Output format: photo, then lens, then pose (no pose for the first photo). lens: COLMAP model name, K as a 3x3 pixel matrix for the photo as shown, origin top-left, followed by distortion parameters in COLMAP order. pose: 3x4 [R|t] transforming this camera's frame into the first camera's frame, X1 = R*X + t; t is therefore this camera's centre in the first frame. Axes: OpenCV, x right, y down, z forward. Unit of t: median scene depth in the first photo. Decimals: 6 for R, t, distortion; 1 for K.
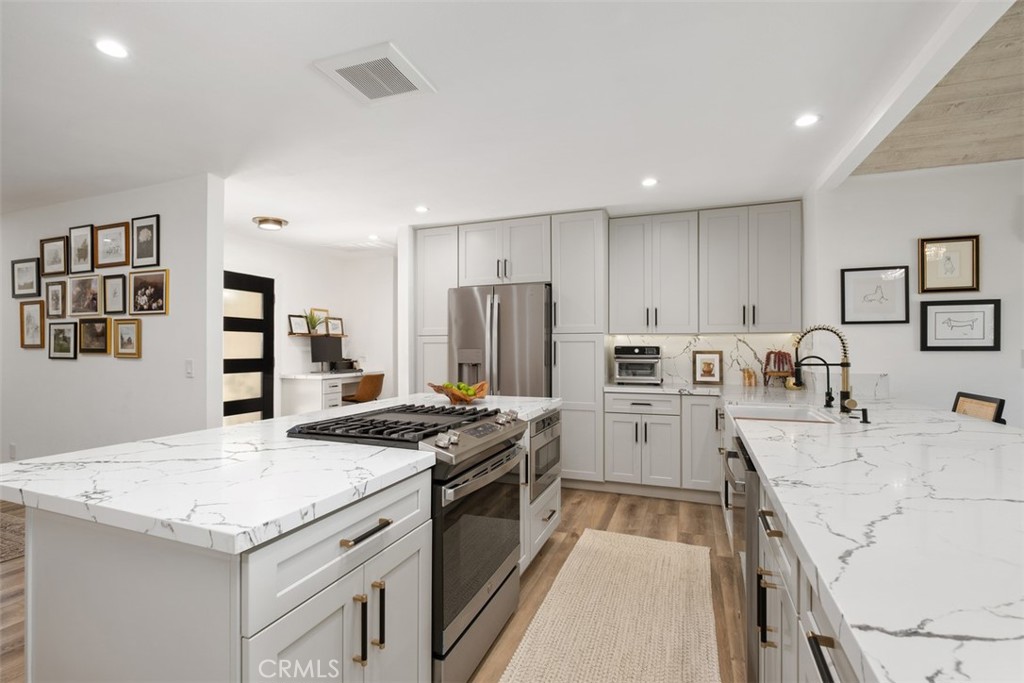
lens RADIAL K [[496.3, 0, 511.3], [0, 496.3, 347.6], [0, 0, 1]] dist [-0.000005, -0.000005]
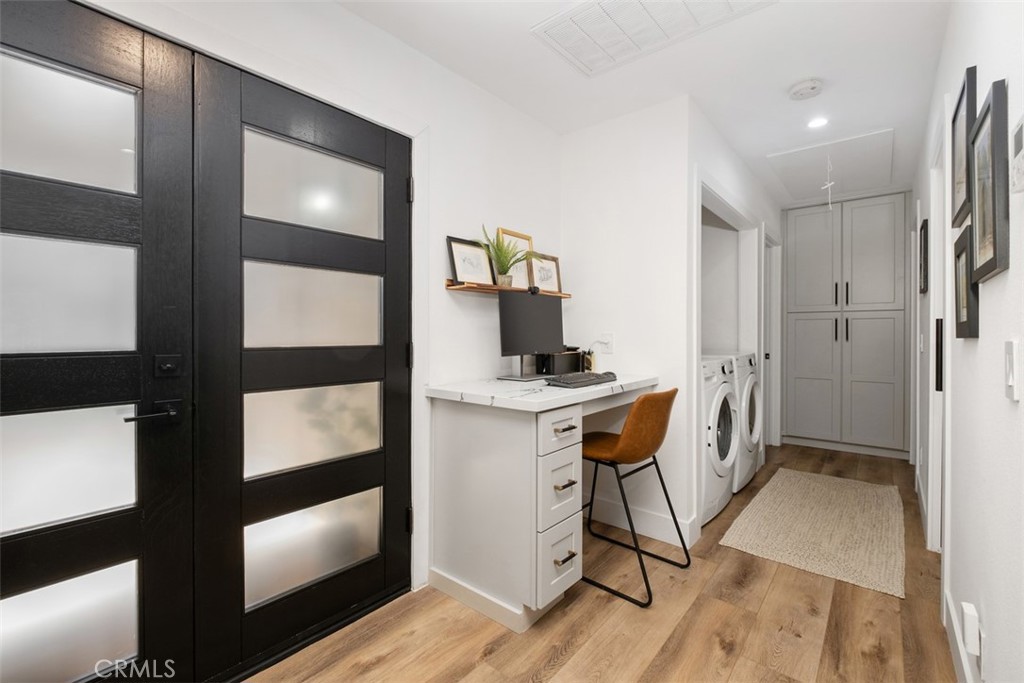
lens RADIAL K [[445.4, 0, 509.9], [0, 445.4, 335.2], [0, 0, 1]] dist [-0.000819, 0.000047]
pose [[0.955398, 0.003135, -0.295304, -0.285342], [-0.002252, 0.999992, 0.003330, 0.011403], [0.295312, -0.002517, 0.955398, 0.650713]]
